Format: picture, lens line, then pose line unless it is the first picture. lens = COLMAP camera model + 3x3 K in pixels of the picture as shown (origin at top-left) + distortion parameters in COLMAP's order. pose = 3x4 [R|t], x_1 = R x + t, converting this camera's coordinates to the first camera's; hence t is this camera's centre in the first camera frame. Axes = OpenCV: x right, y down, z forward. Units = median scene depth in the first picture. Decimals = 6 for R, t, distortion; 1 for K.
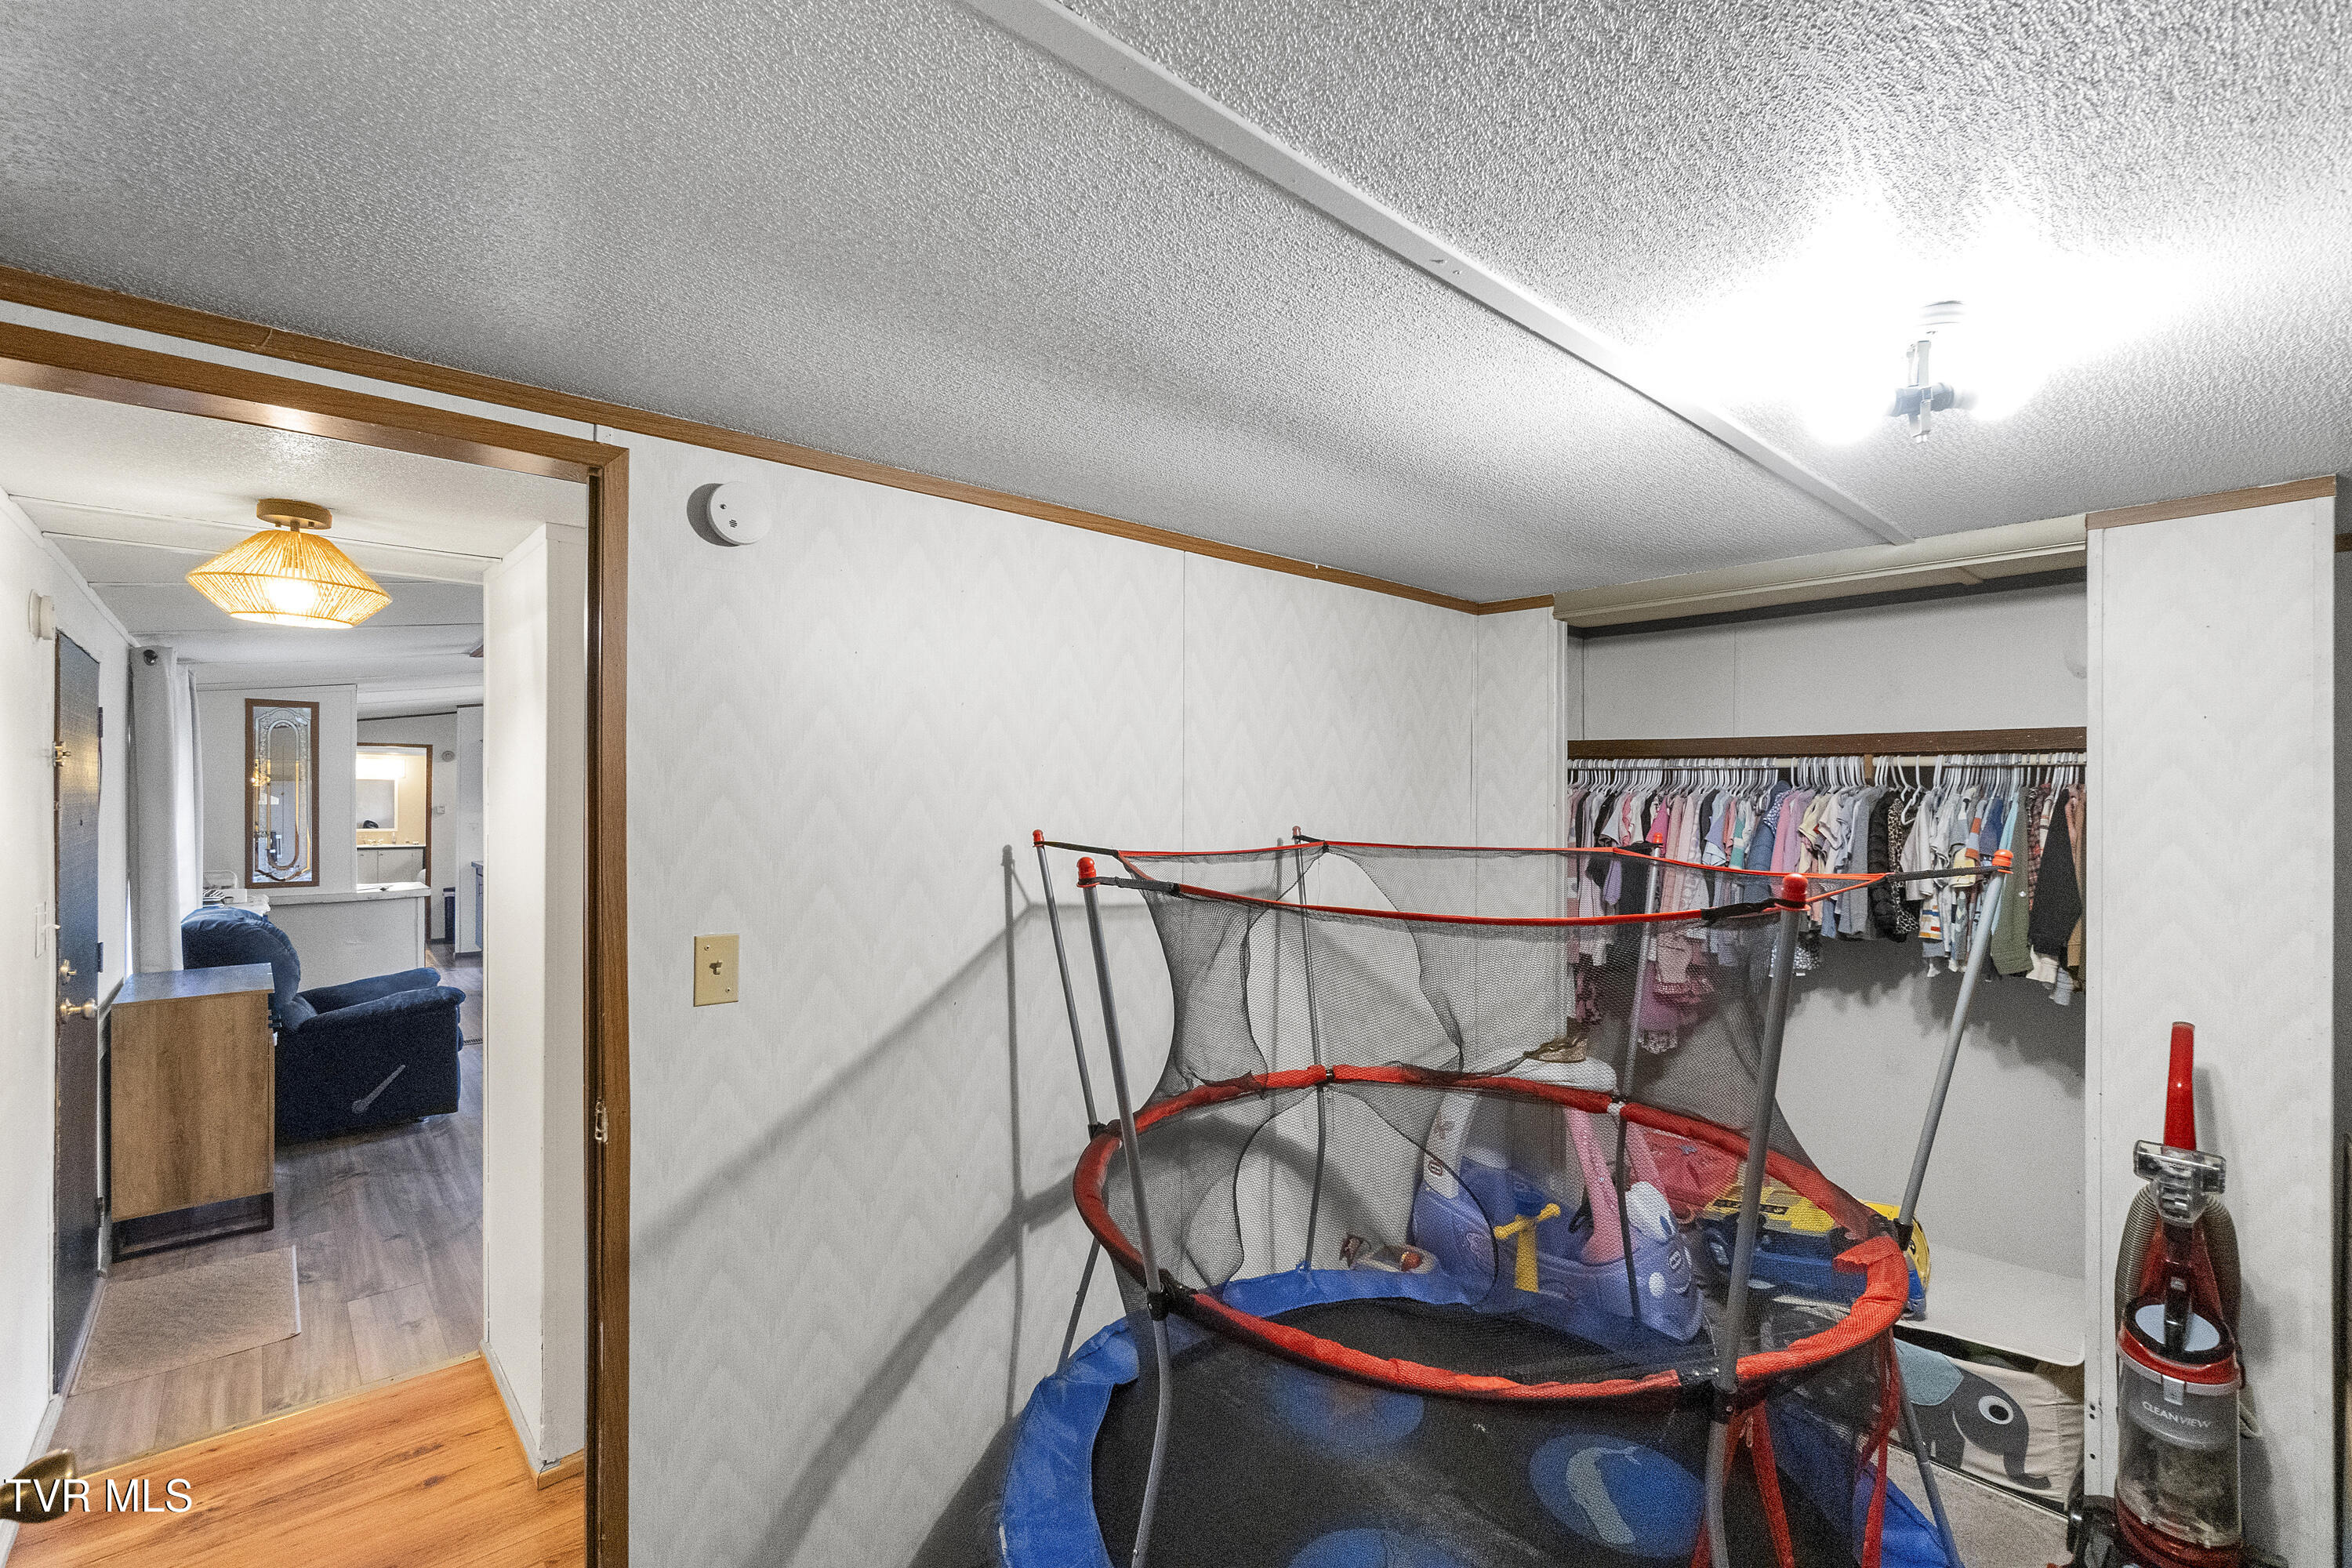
lens RADIAL K [[1023.0, 0, 1176.0], [0, 1023.0, 784.0], [0, 0, 1]] dist [-0.000547, -0.000167]
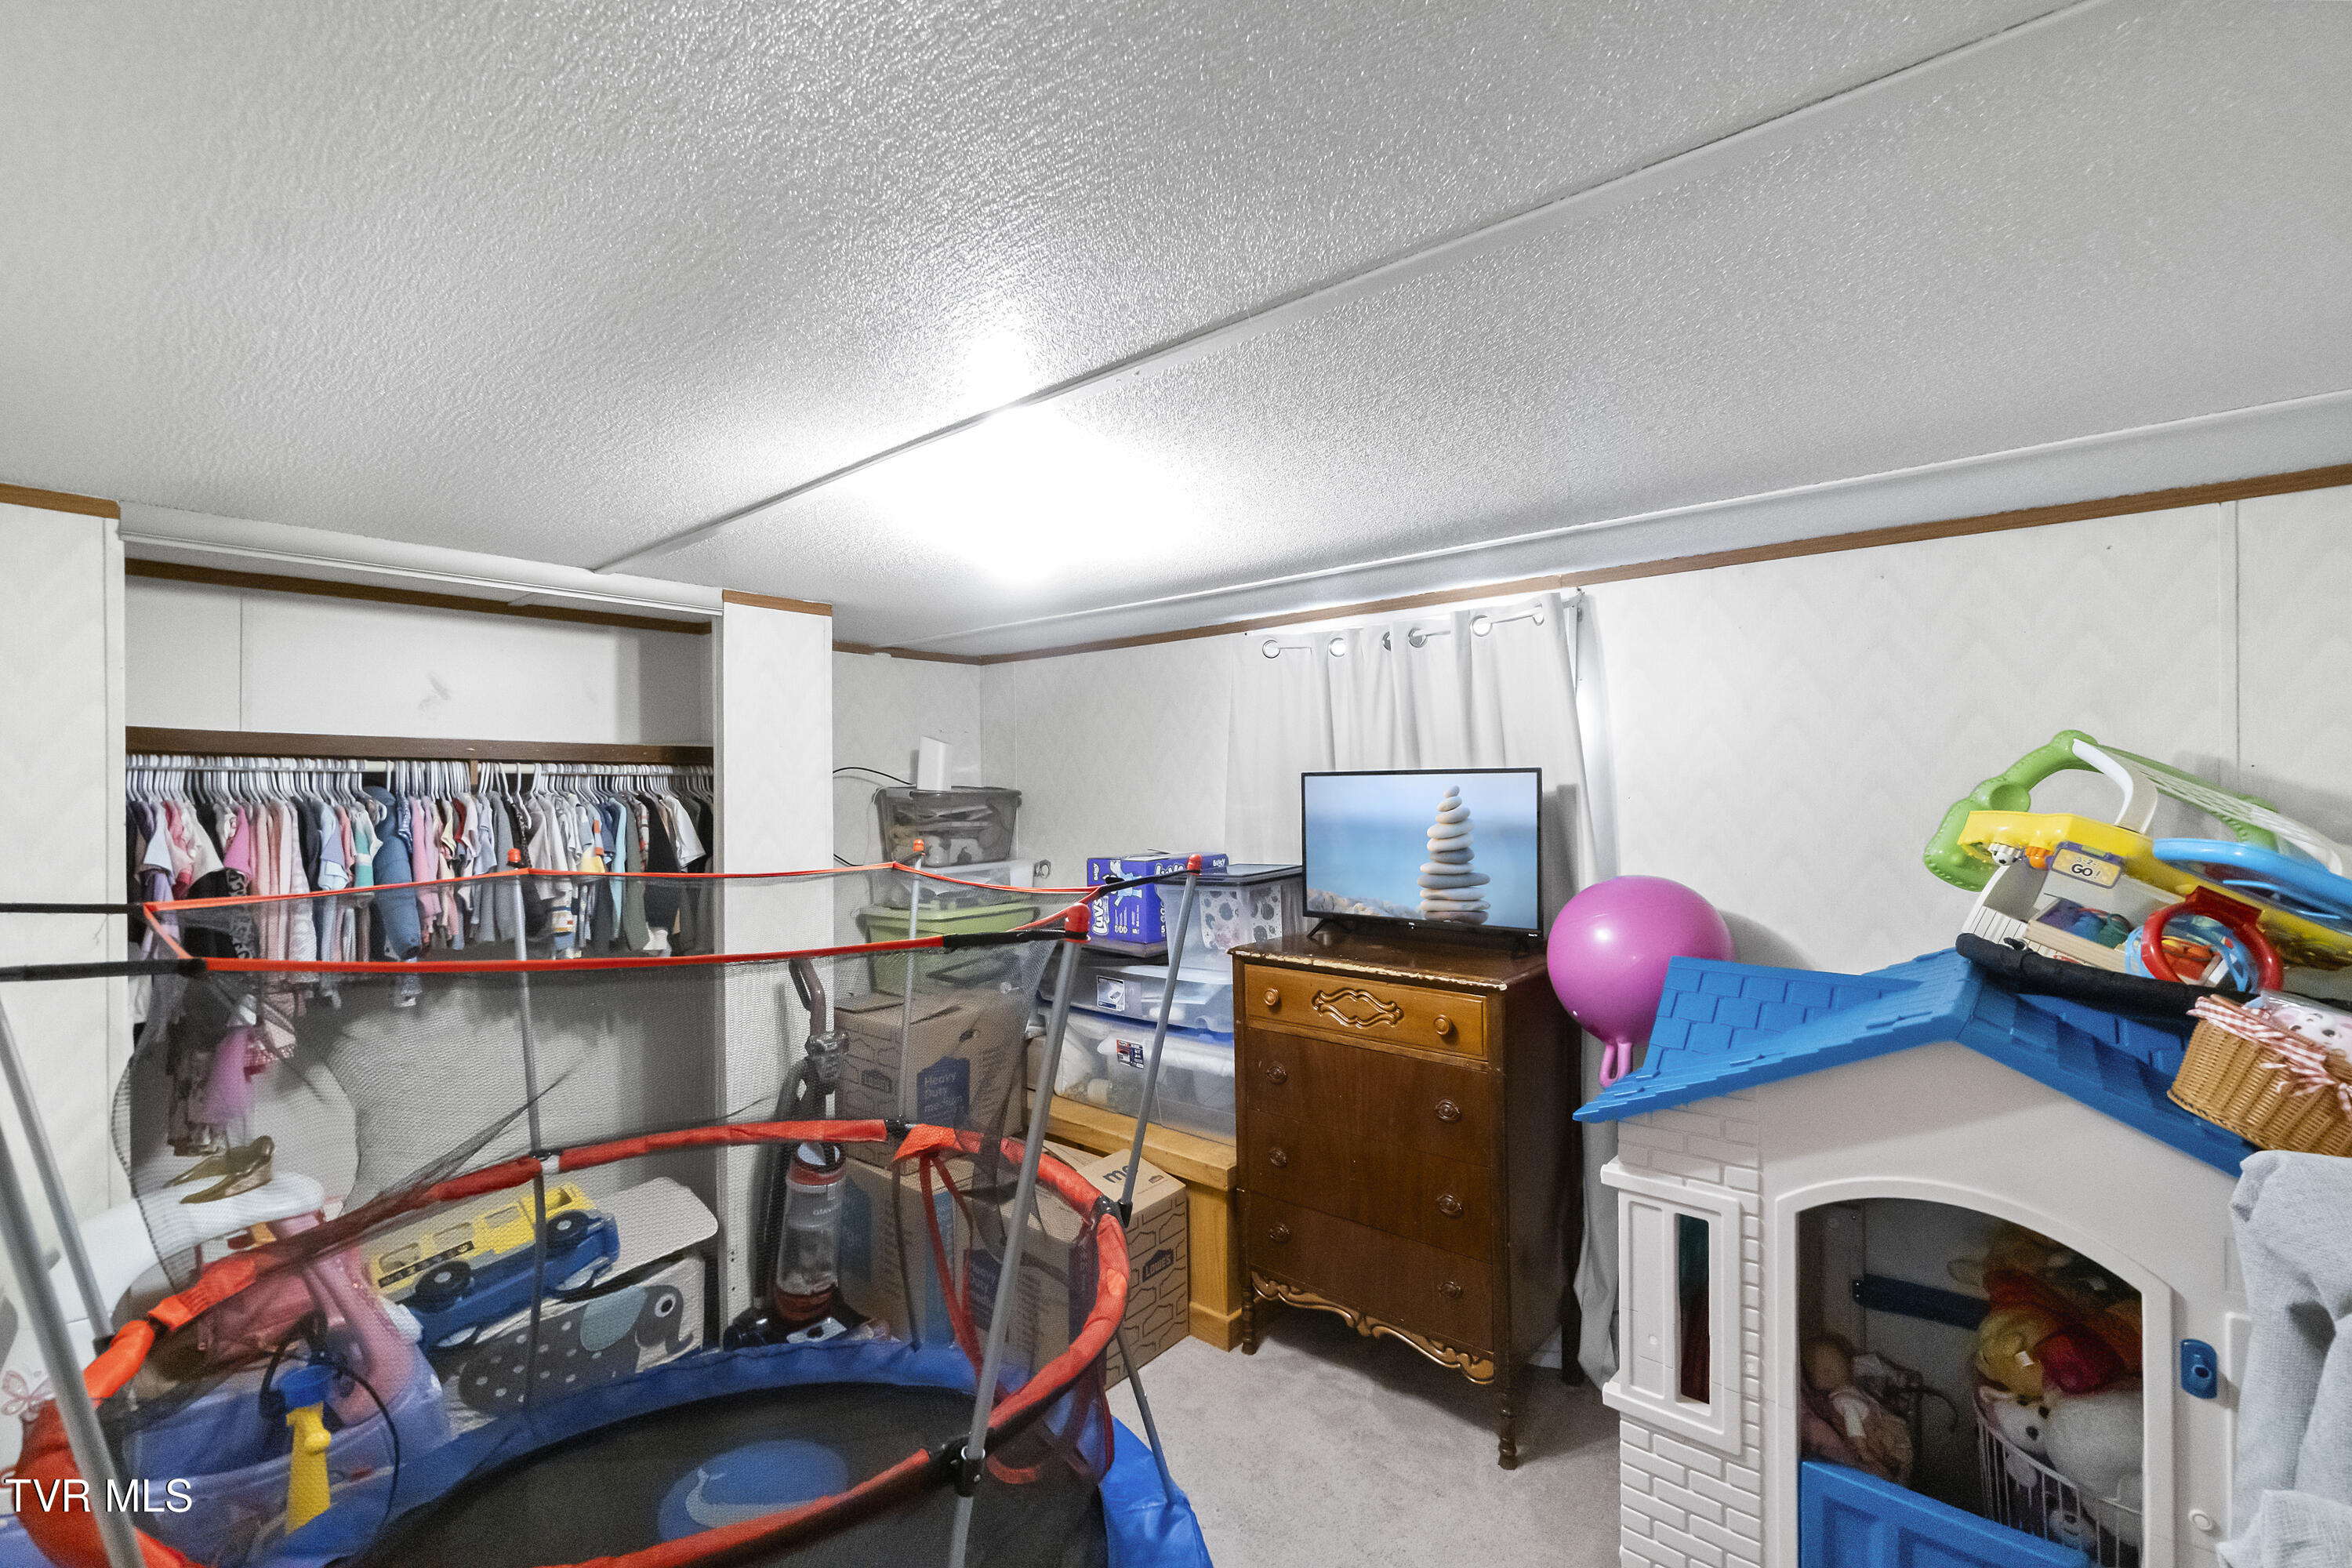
lens RADIAL K [[1023.0, 0, 1176.0], [0, 1023.0, 784.0], [0, 0, 1]] dist [-0.000547, -0.000167]
pose [[-0.119880, -0.000664, 0.992788, -0.395931], [-0.007710, 0.999970, -0.000262, -0.011384], [-0.992758, -0.007686, -0.119881, 0.449023]]
